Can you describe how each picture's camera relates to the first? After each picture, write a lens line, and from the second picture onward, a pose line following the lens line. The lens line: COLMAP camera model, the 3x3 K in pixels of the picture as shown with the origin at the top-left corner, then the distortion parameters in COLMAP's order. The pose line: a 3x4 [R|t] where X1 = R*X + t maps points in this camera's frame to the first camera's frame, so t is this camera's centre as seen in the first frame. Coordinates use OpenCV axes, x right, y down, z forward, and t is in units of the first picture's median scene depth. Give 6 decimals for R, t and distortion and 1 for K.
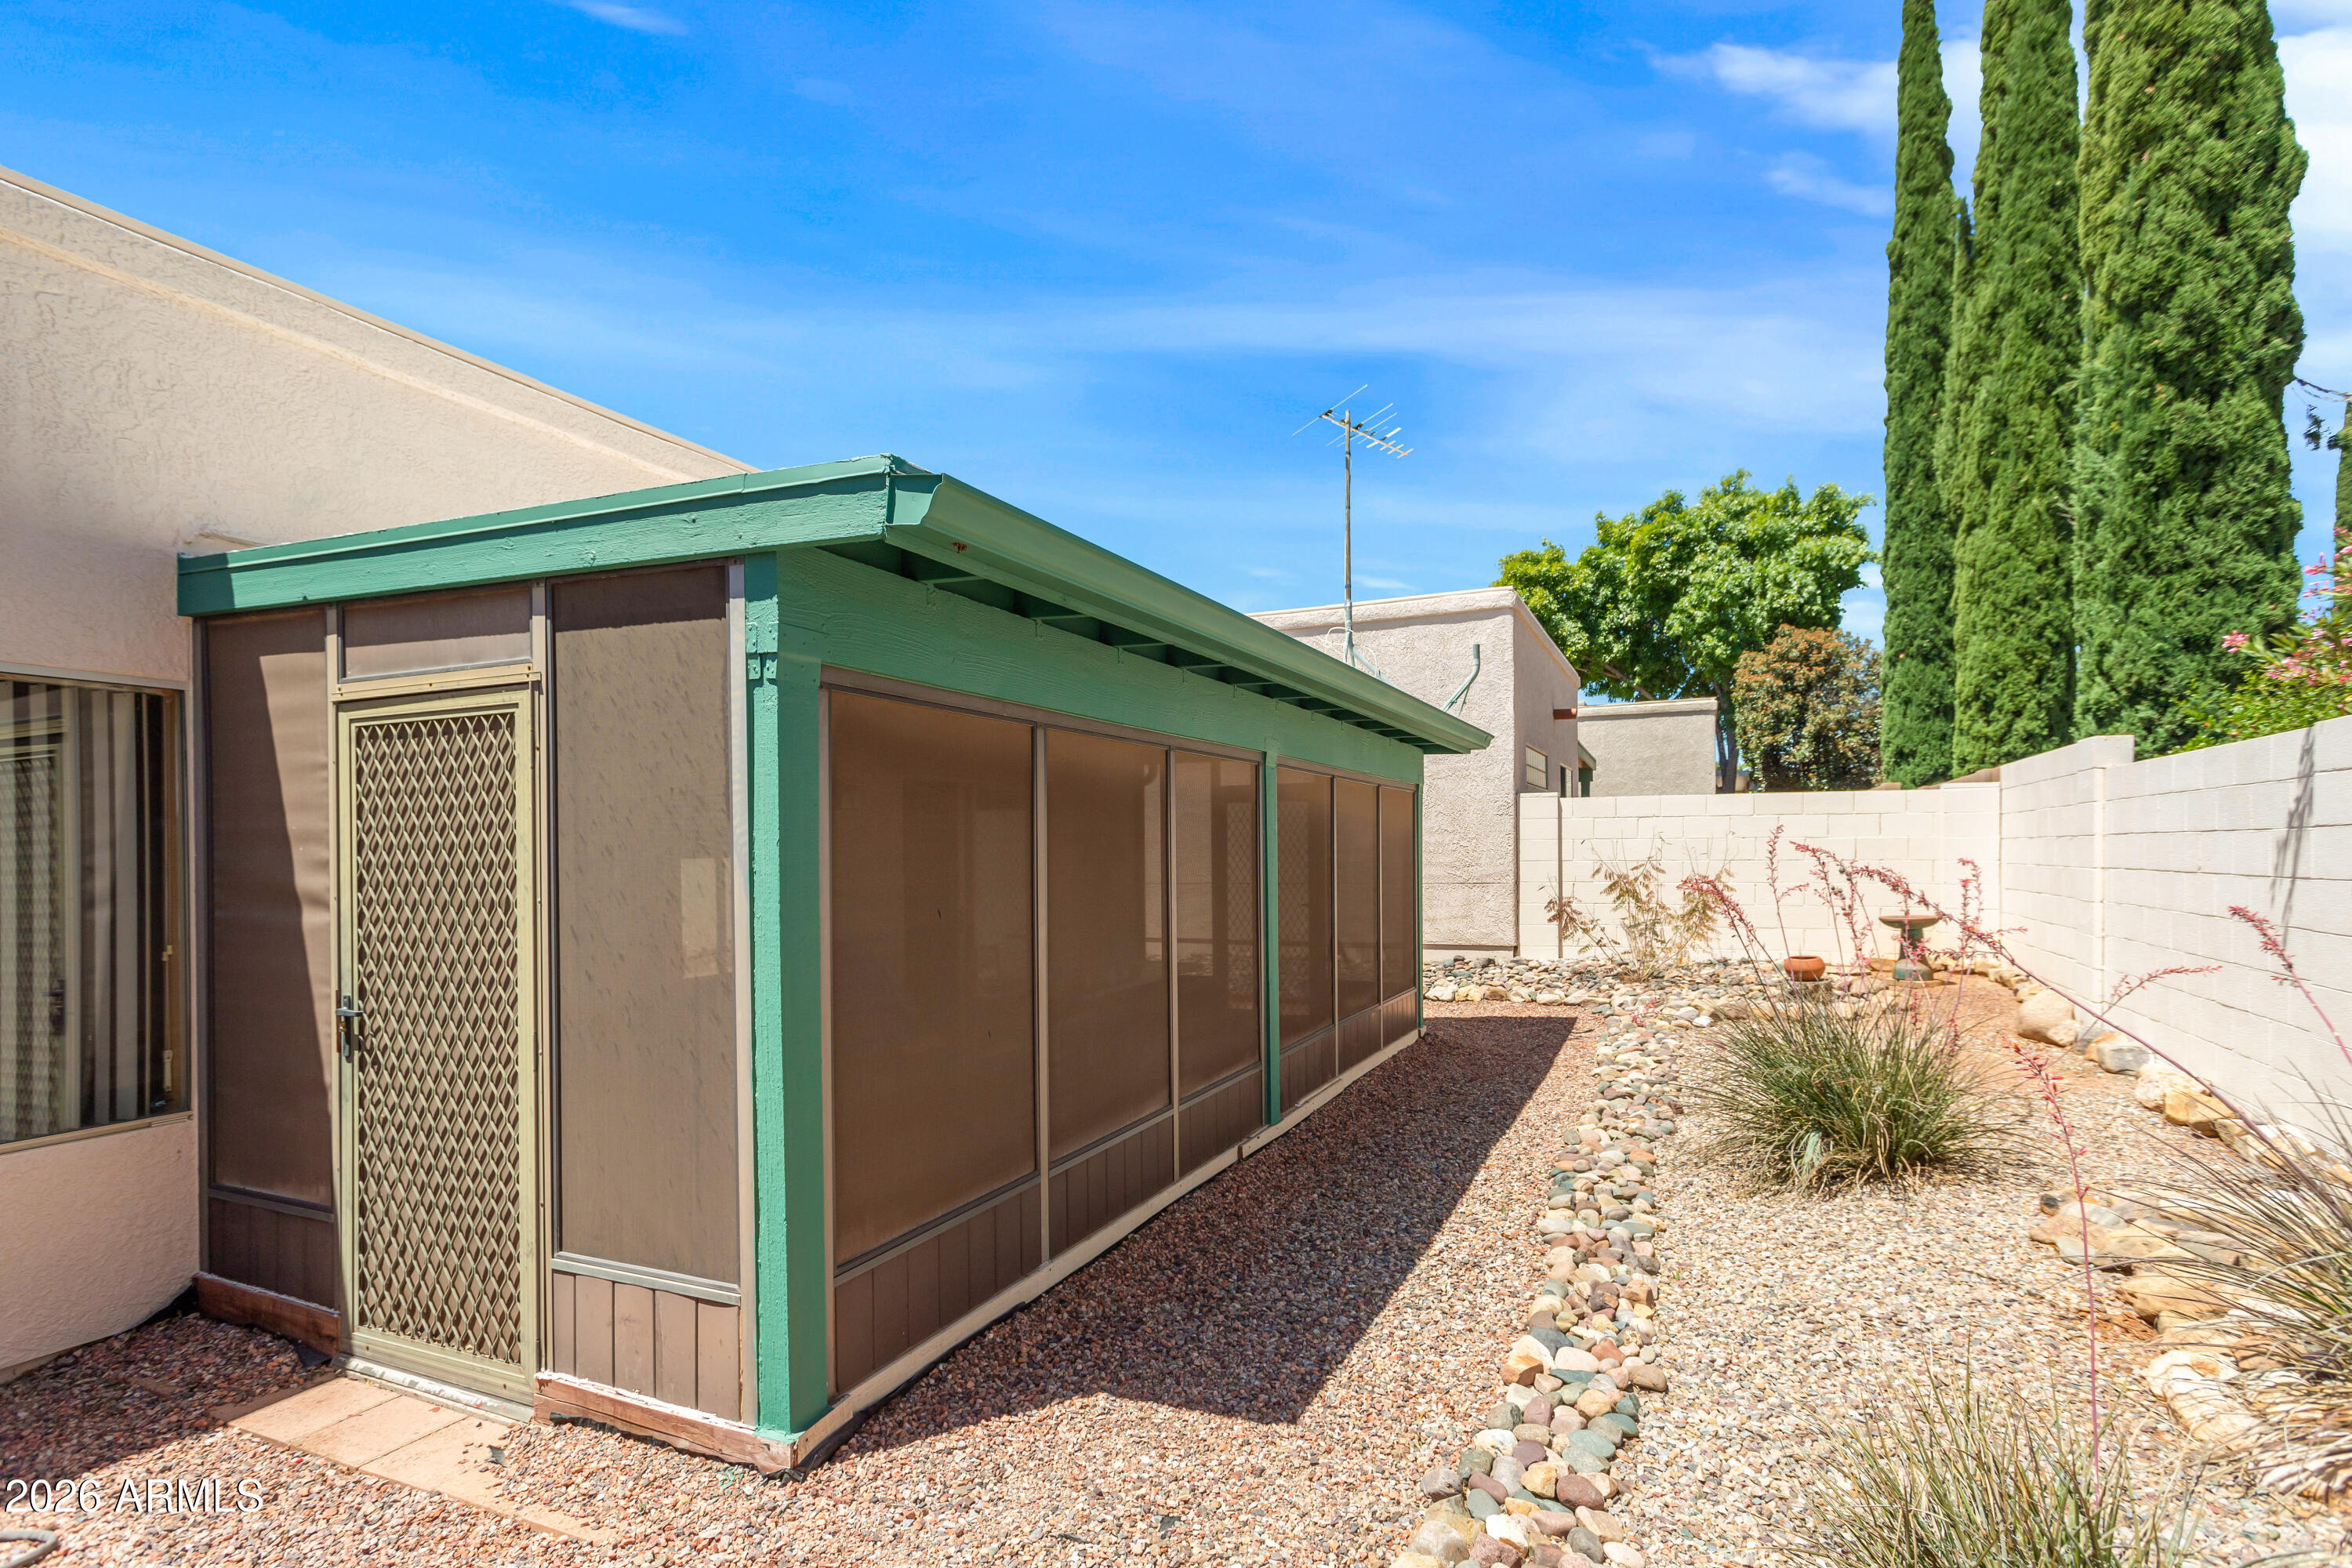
lens RADIAL K [[1145.2, 0, 1162.3], [0, 1145.2, 845.2], [0, 0, 1]] dist [0.005631, 0.003829]
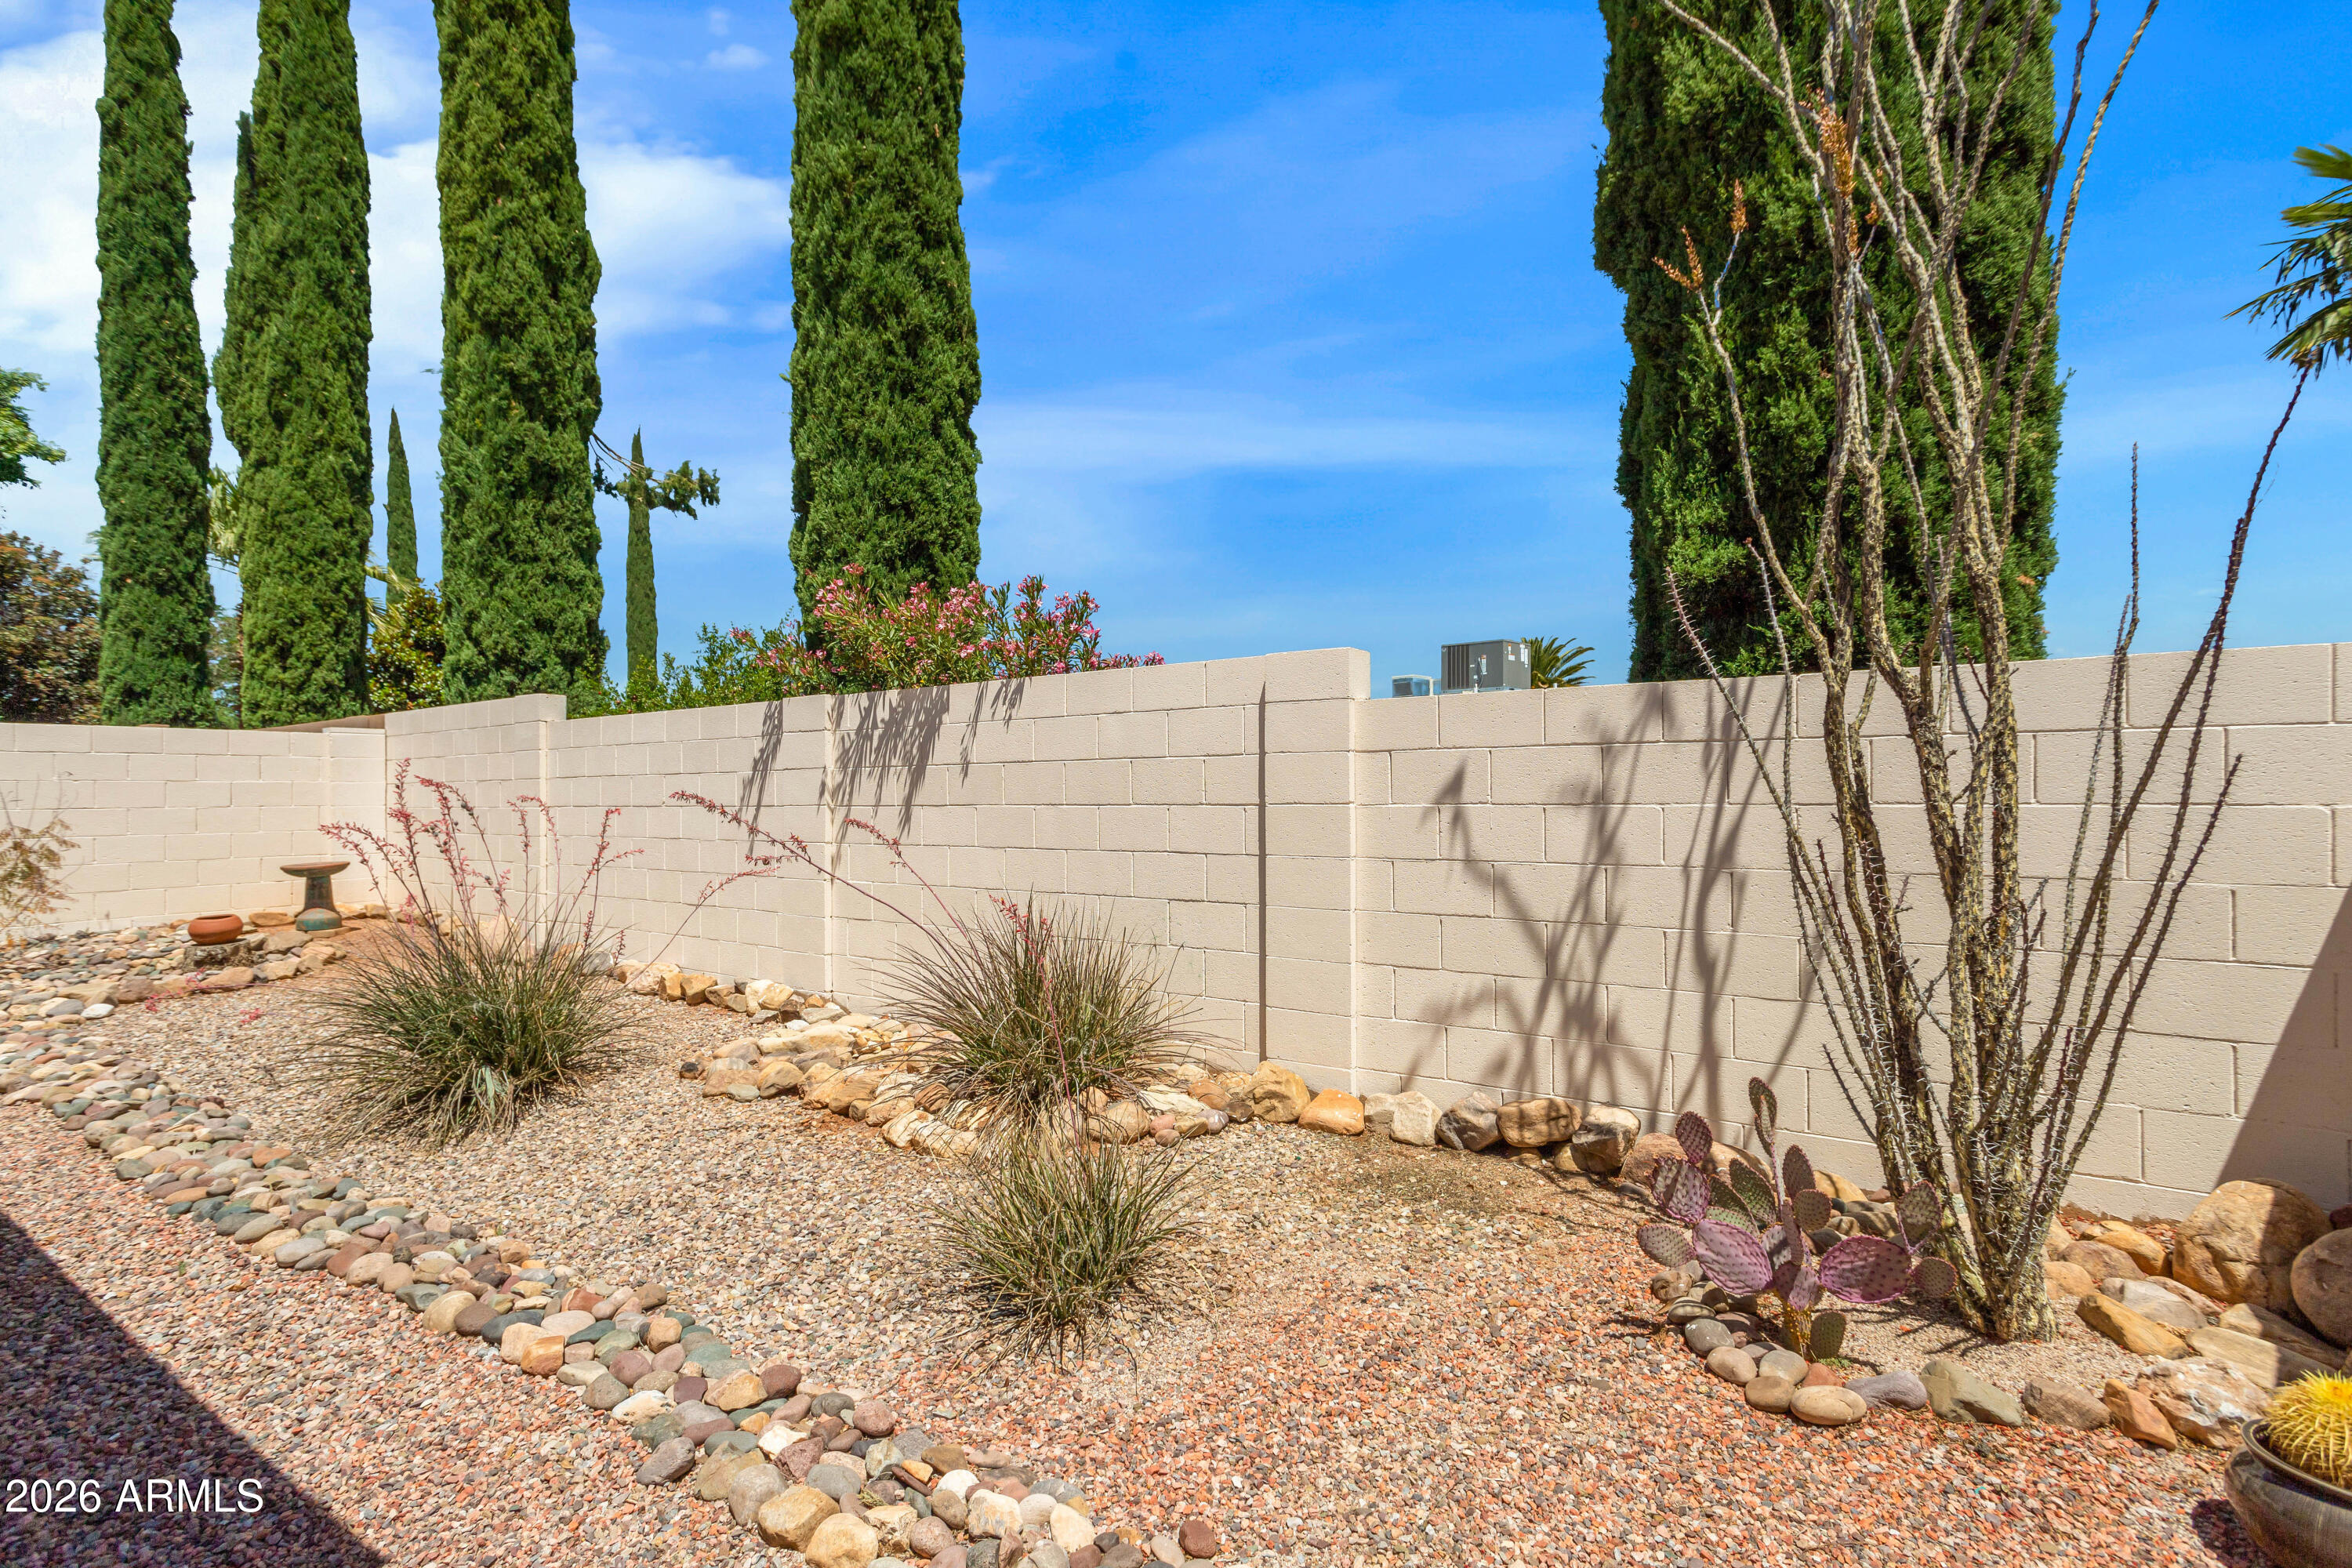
lens RADIAL K [[1145.2, 0, 1169.8], [0, 1145.2, 788.4], [0, 0, 1]] dist [0.005631, 0.003829]
pose [[0.179533, 0.009027, 0.983711, -0.165830], [0.004238, 0.999942, -0.009949, 0.011812], [-0.983743, 0.005955, 0.179484, 0.129508]]
